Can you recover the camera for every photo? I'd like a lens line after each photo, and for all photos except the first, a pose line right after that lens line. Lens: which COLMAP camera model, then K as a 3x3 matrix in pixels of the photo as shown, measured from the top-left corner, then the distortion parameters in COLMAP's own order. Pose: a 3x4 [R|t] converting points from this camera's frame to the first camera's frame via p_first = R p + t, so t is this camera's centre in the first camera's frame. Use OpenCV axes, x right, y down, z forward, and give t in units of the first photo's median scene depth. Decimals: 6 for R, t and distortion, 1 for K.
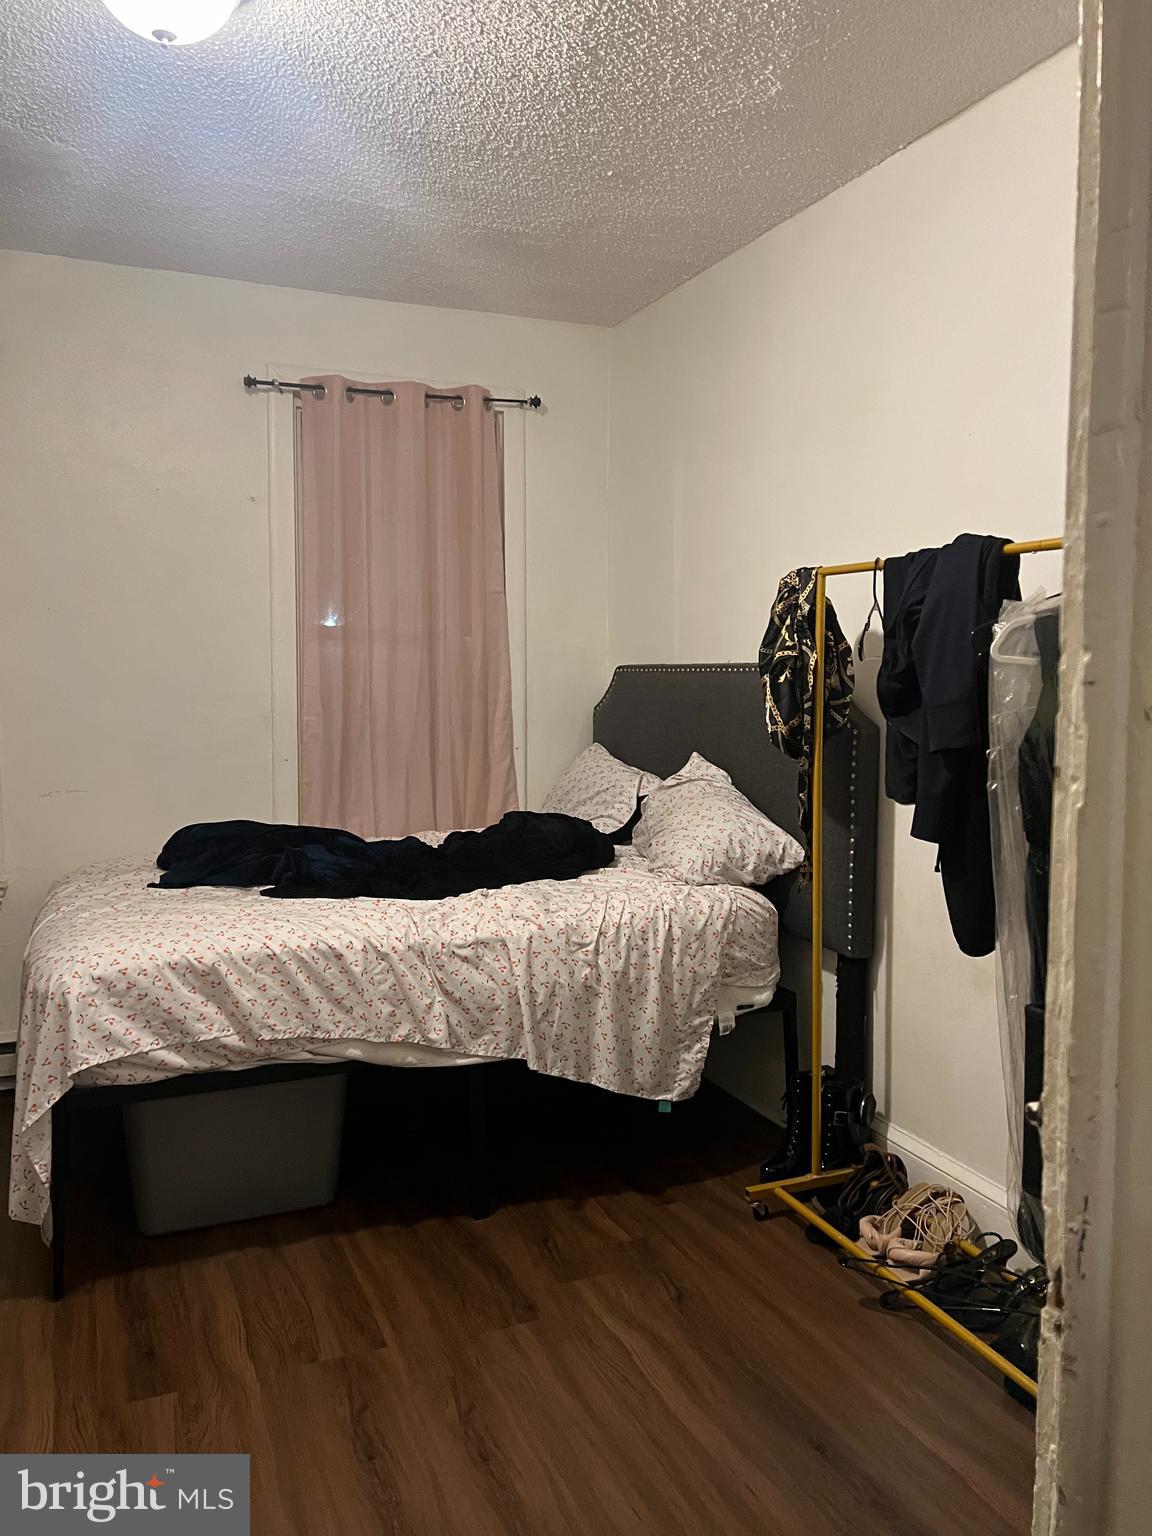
lens RADIAL K [[1171.6, 0, 568.8], [0, 1171.6, 763.7], [0, 0, 1]] dist [0.035681, -0.029296]
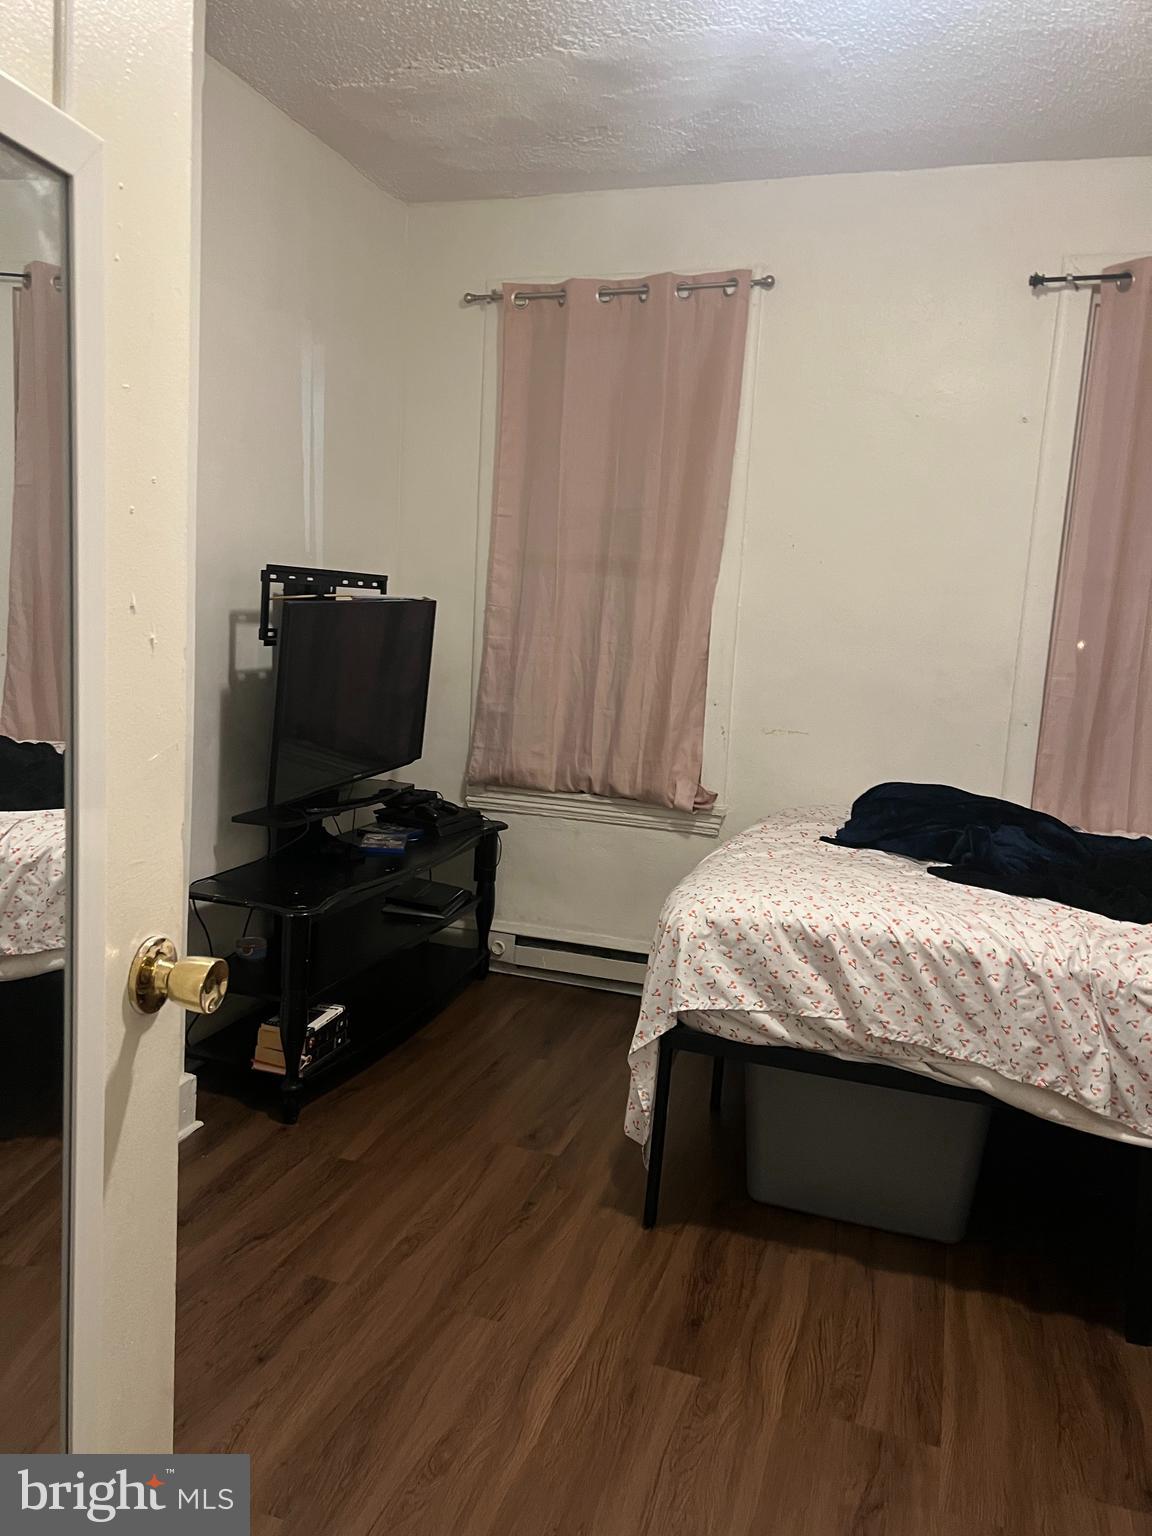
lens RADIAL K [[1171.6, 0, 577.9], [0, 1171.6, 753.2], [0, 0, 1]] dist [0.035681, -0.029296]
pose [[0.743859, 0.132158, -0.655140, 0.118787], [-0.112691, 0.991021, 0.071961, -0.010653], [0.658768, 0.020299, 0.752072, 0.189017]]
